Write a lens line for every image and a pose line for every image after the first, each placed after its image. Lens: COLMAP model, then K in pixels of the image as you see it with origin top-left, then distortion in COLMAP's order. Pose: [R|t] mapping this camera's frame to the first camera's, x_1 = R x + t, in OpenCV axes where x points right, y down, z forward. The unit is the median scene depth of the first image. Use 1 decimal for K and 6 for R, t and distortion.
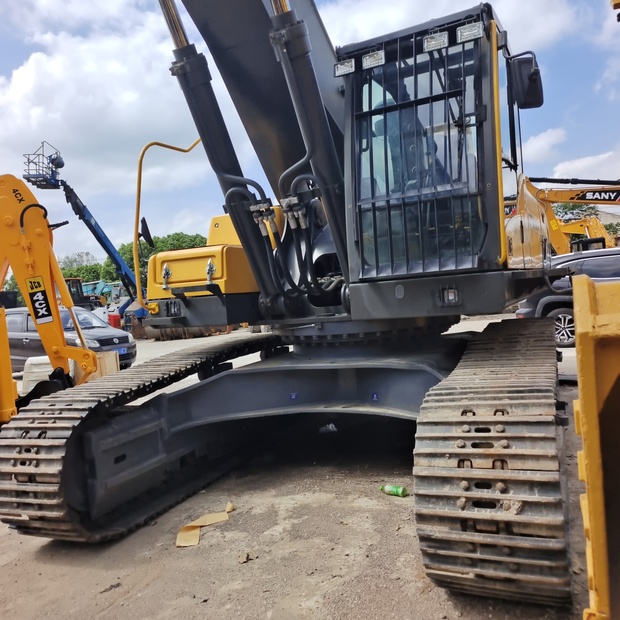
lens RADIAL K [[562.2, 0, 316.6], [0, 562.2, 304.5], [0, 0, 1]] dist [0.027665, 0.000000]
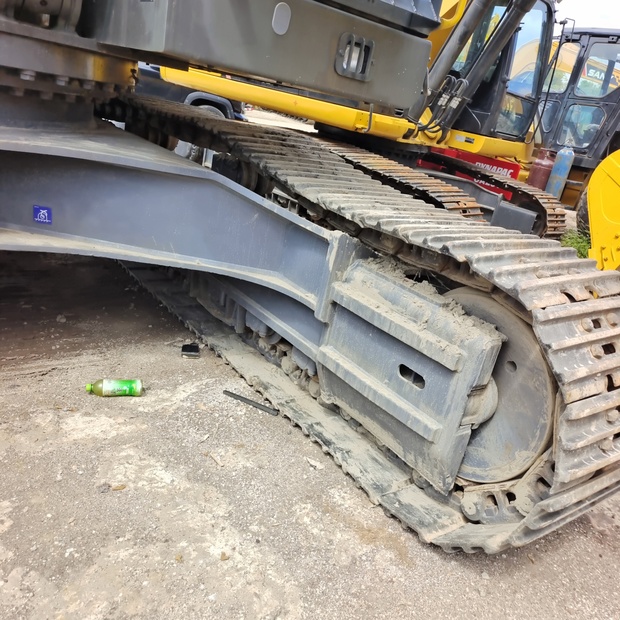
lens RADIAL K [[562.2, 0, 313.7], [0, 562.2, 311.1], [0, 0, 1]] dist [0.027665, 0.000000]
pose [[0.466208, -0.133530, 0.874540, -0.279525], [-0.218092, 0.940687, 0.259892, 0.077464], [-0.857372, -0.311894, 0.409434, 0.694653]]
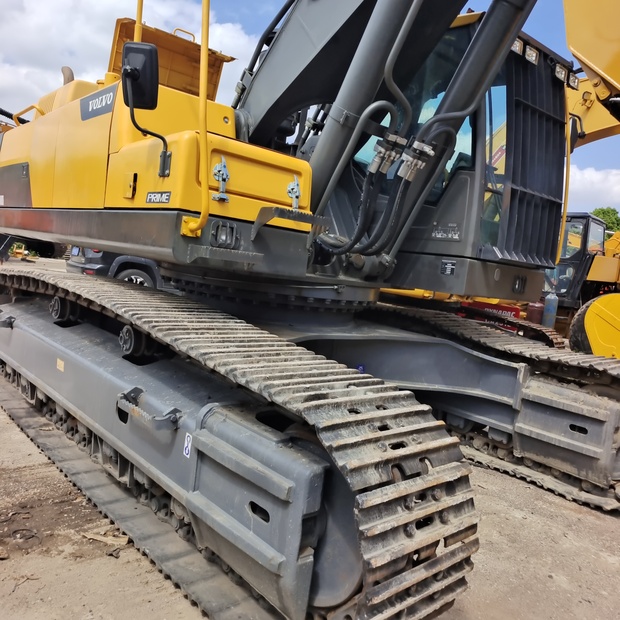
lens RADIAL K [[562.2, 0, 306.0], [0, 562.2, 307.5], [0, 0, 1]] dist [0.027665, 0.000000]
pose [[0.409660, 0.058756, 0.910344, -0.979075], [-0.138095, 0.990417, -0.001781, 0.092648], [-0.901725, -0.124984, 0.413848, 0.856977]]
